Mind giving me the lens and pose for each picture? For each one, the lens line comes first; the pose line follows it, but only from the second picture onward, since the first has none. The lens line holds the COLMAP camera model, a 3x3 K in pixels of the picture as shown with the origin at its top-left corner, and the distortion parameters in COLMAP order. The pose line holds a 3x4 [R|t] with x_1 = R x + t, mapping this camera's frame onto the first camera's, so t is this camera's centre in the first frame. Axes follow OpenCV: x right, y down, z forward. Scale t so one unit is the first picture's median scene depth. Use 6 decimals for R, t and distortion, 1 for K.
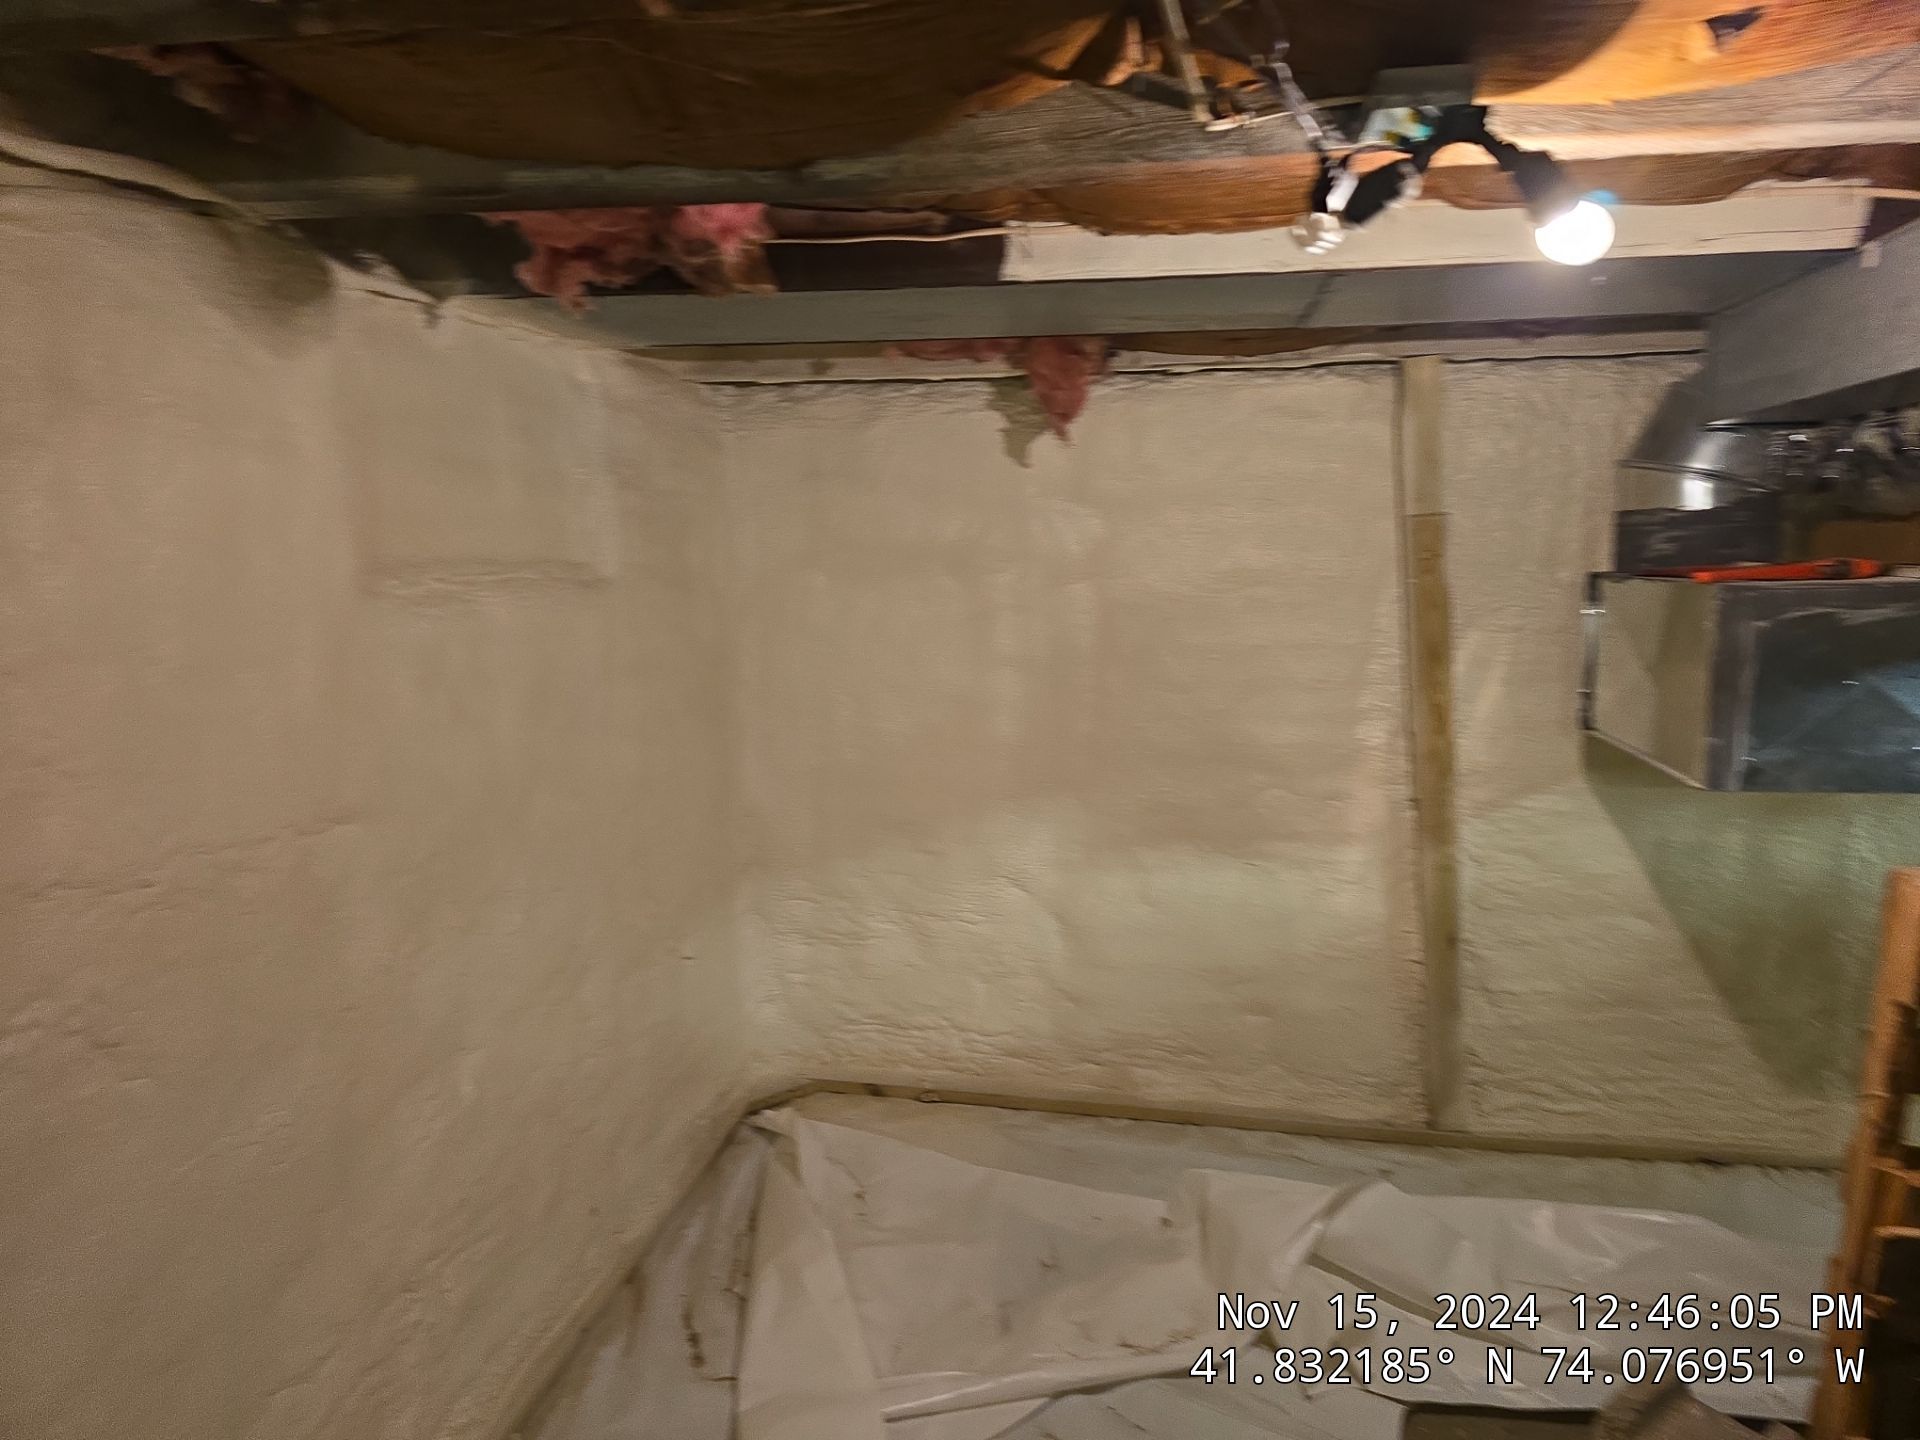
lens RADIAL K [[1287.6, 0, 957.9], [0, 1287.6, 711.7], [0, 0, 1]] dist [0.057238, -0.007712]
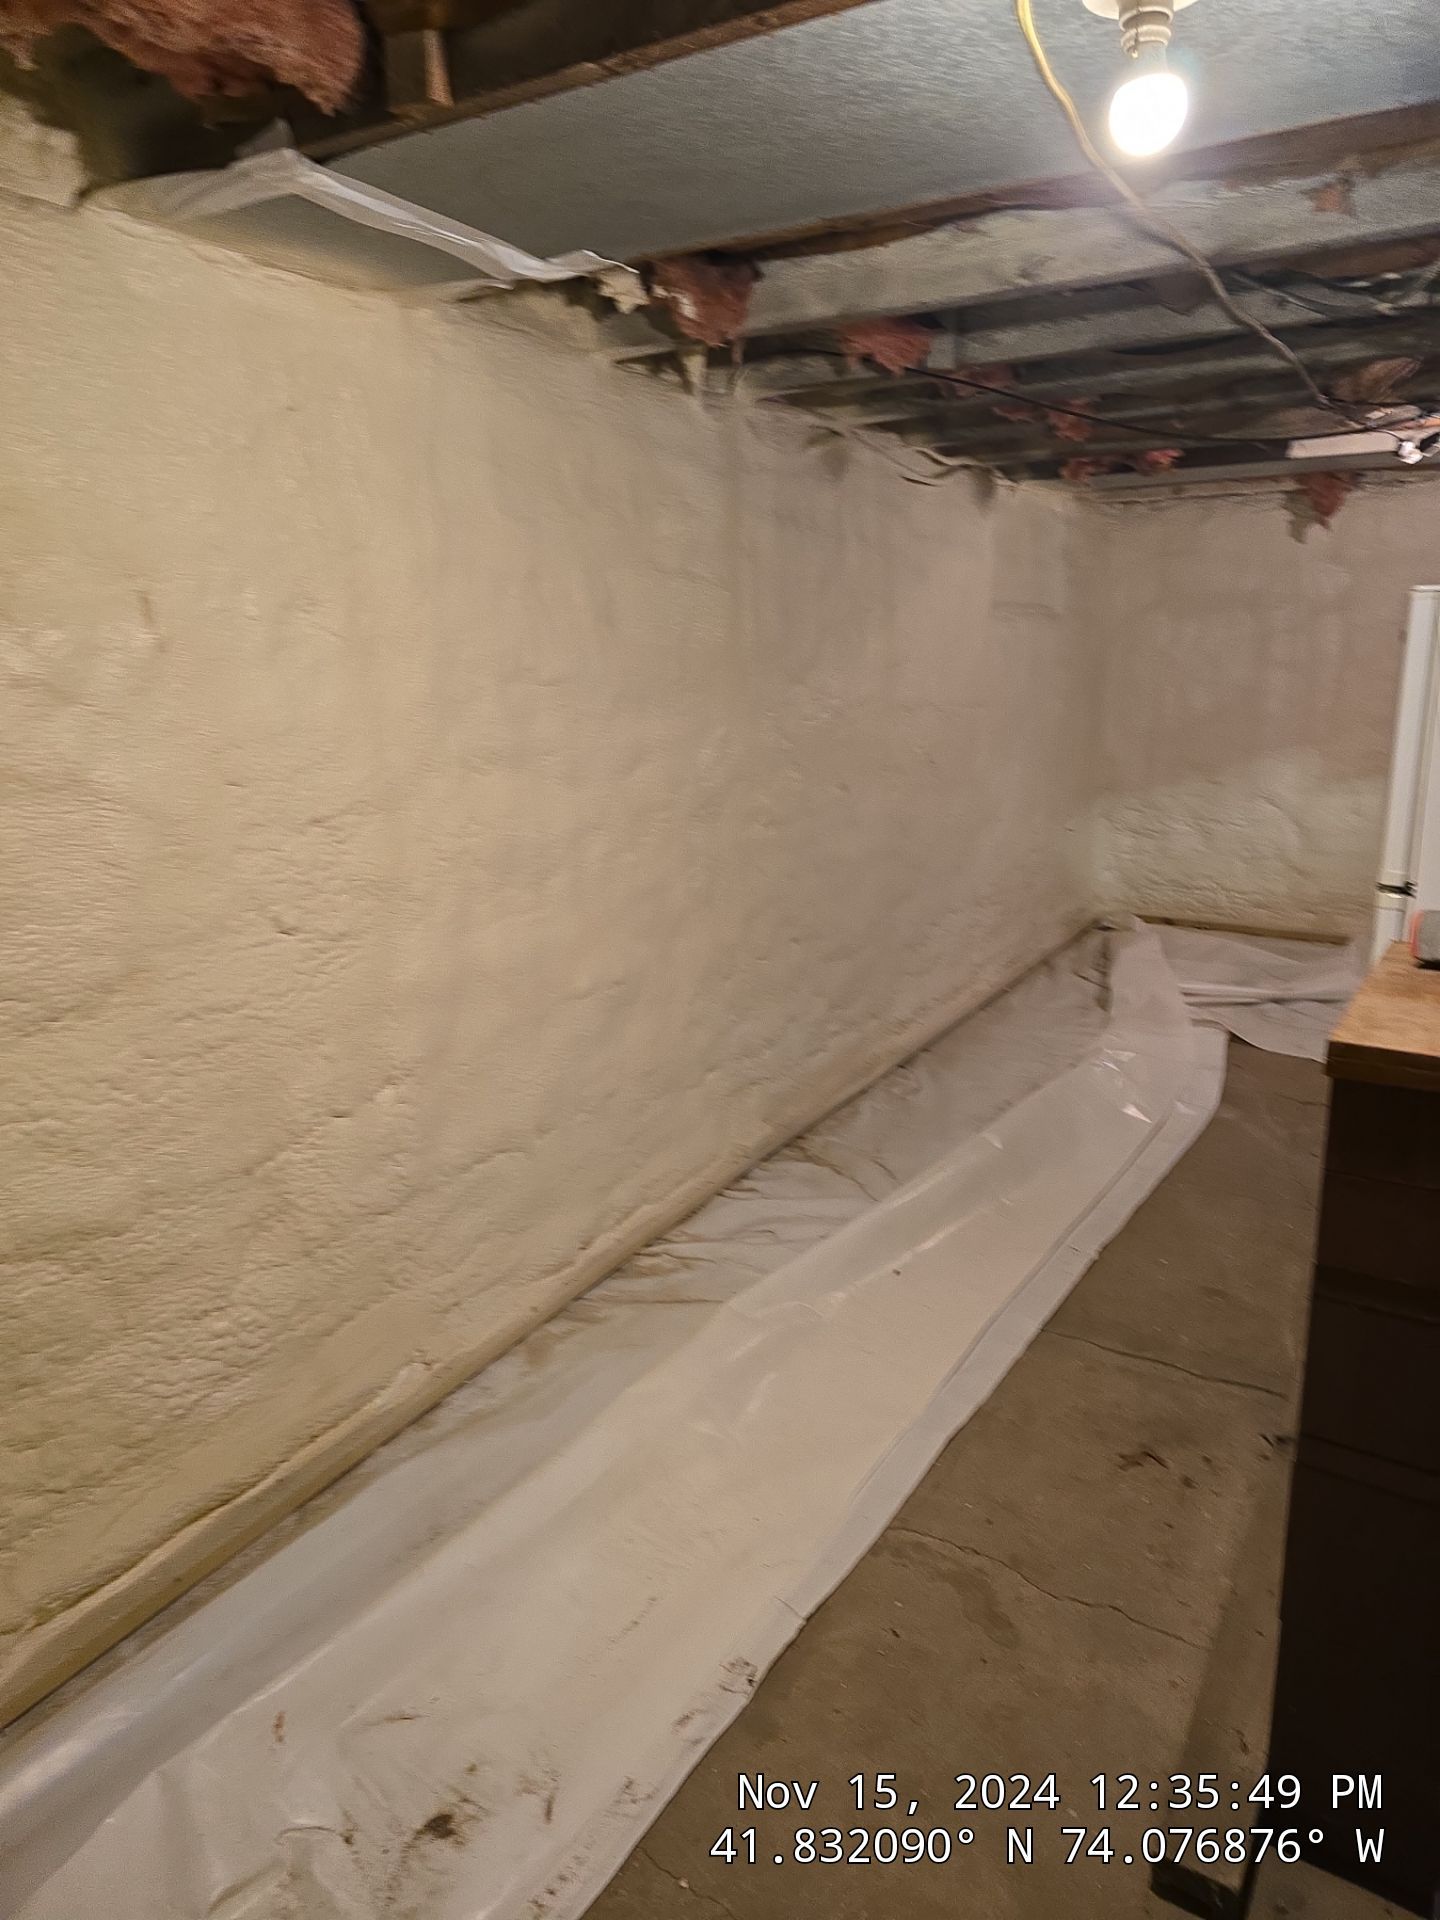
lens RADIAL K [[1287.6, 0, 710.6], [0, 1287.6, 957.7], [0, 0, 1]] dist [0.057238, -0.007712]
pose [[0.926180, 0.083159, -0.367797, 0.010752], [-0.039086, 0.991297, 0.125707, 0.162508], [0.375049, -0.102052, 0.921370, -0.924220]]
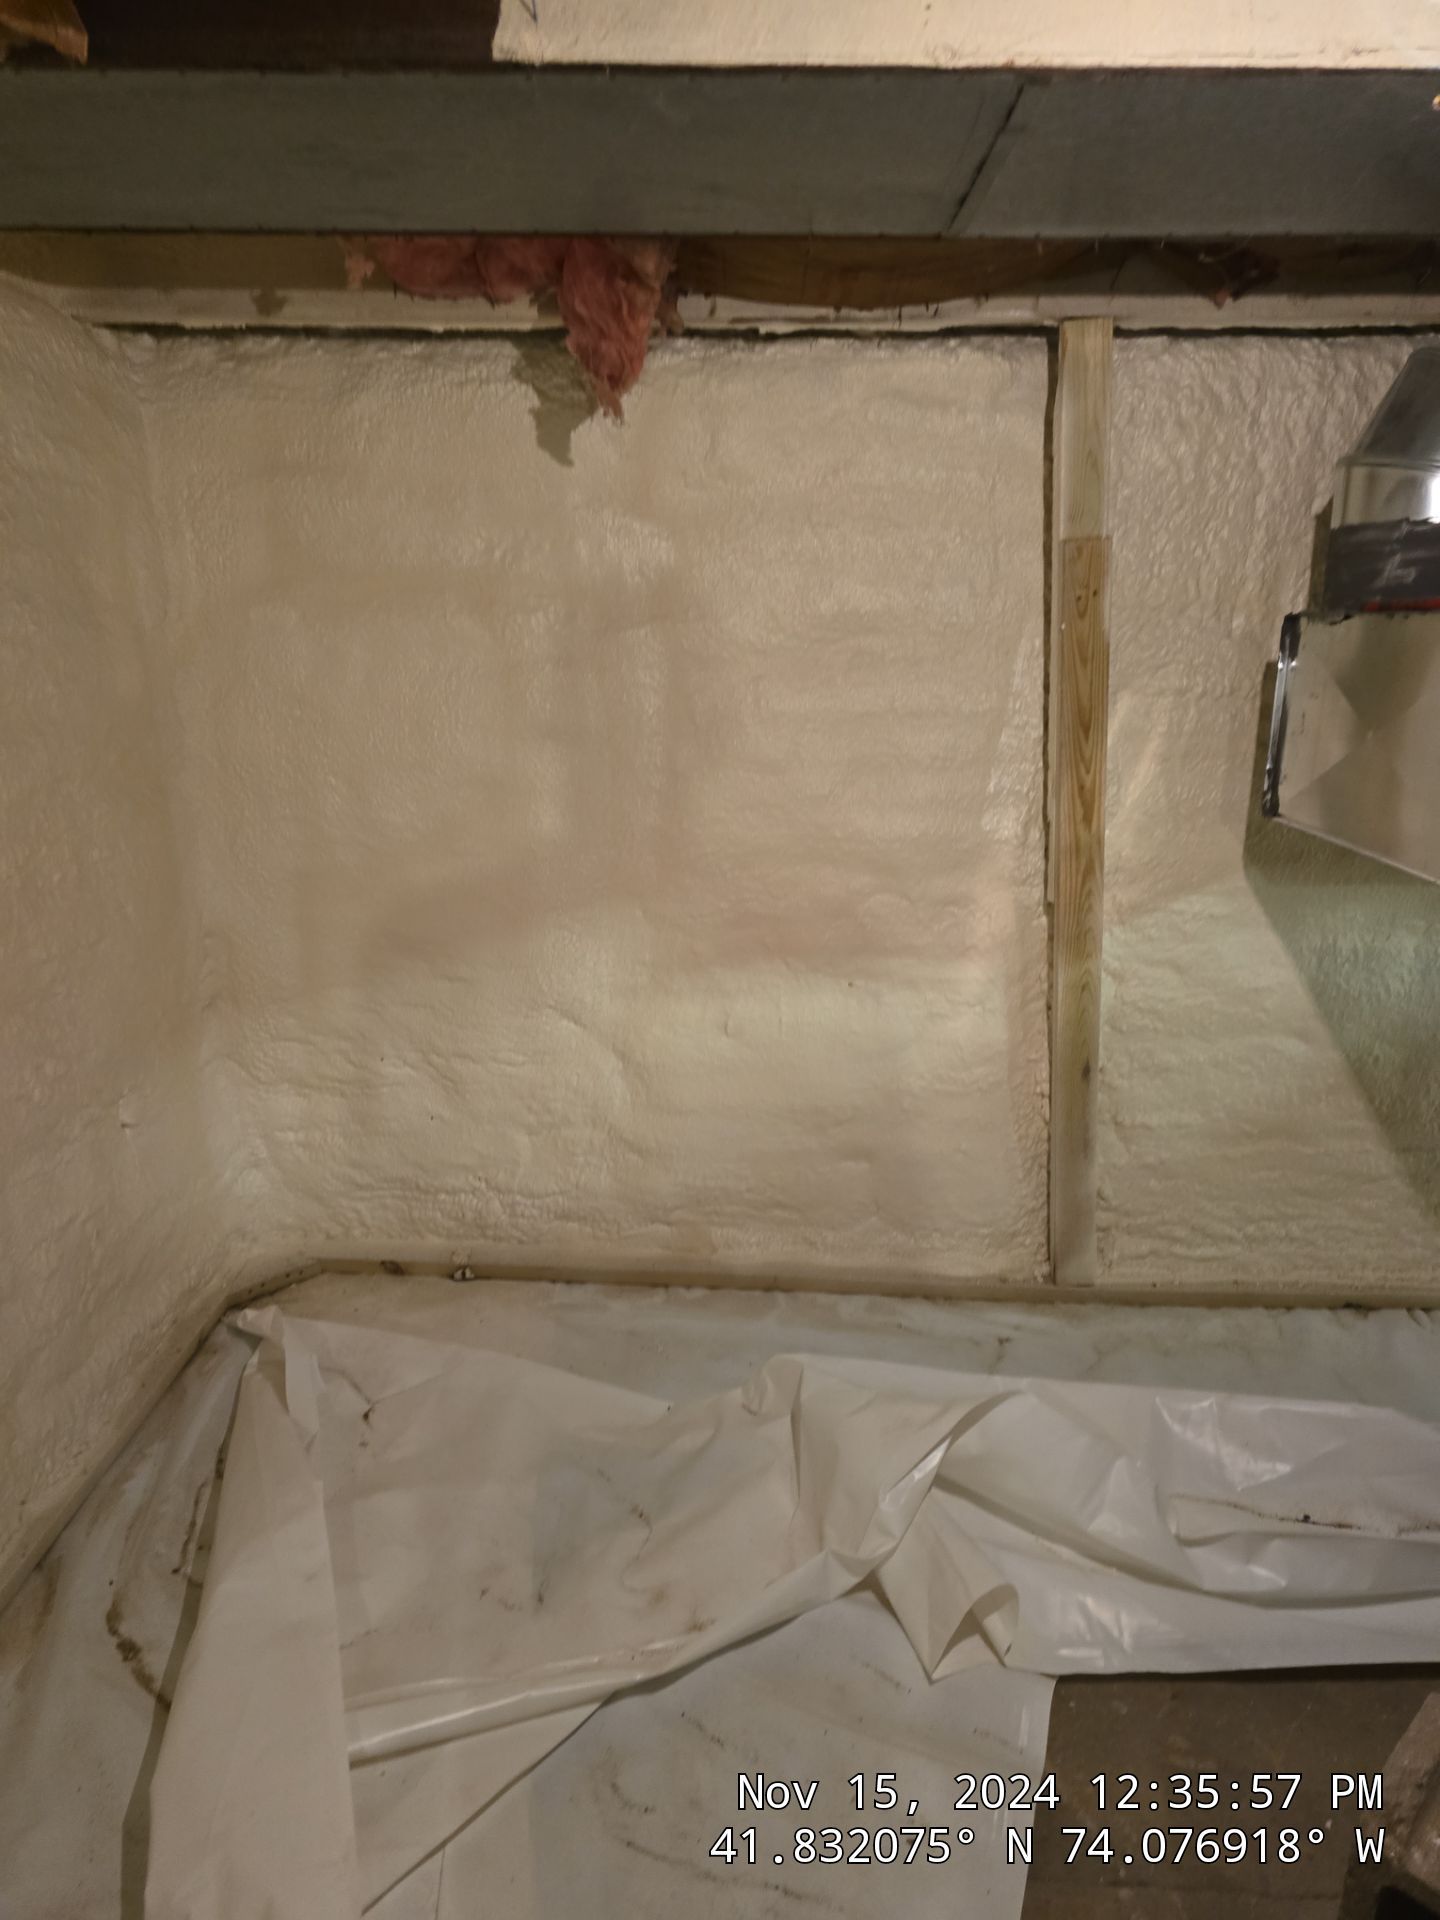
lens RADIAL K [[1287.6, 0, 704.3], [0, 1287.6, 949.7], [0, 0, 1]] dist [0.057238, -0.007712]
pose [[0.991055, -0.018083, 0.132223, 0.027125], [0.002989, 0.993537, 0.113470, 0.002934], [-0.133421, -0.112060, 0.984704, 0.221459]]
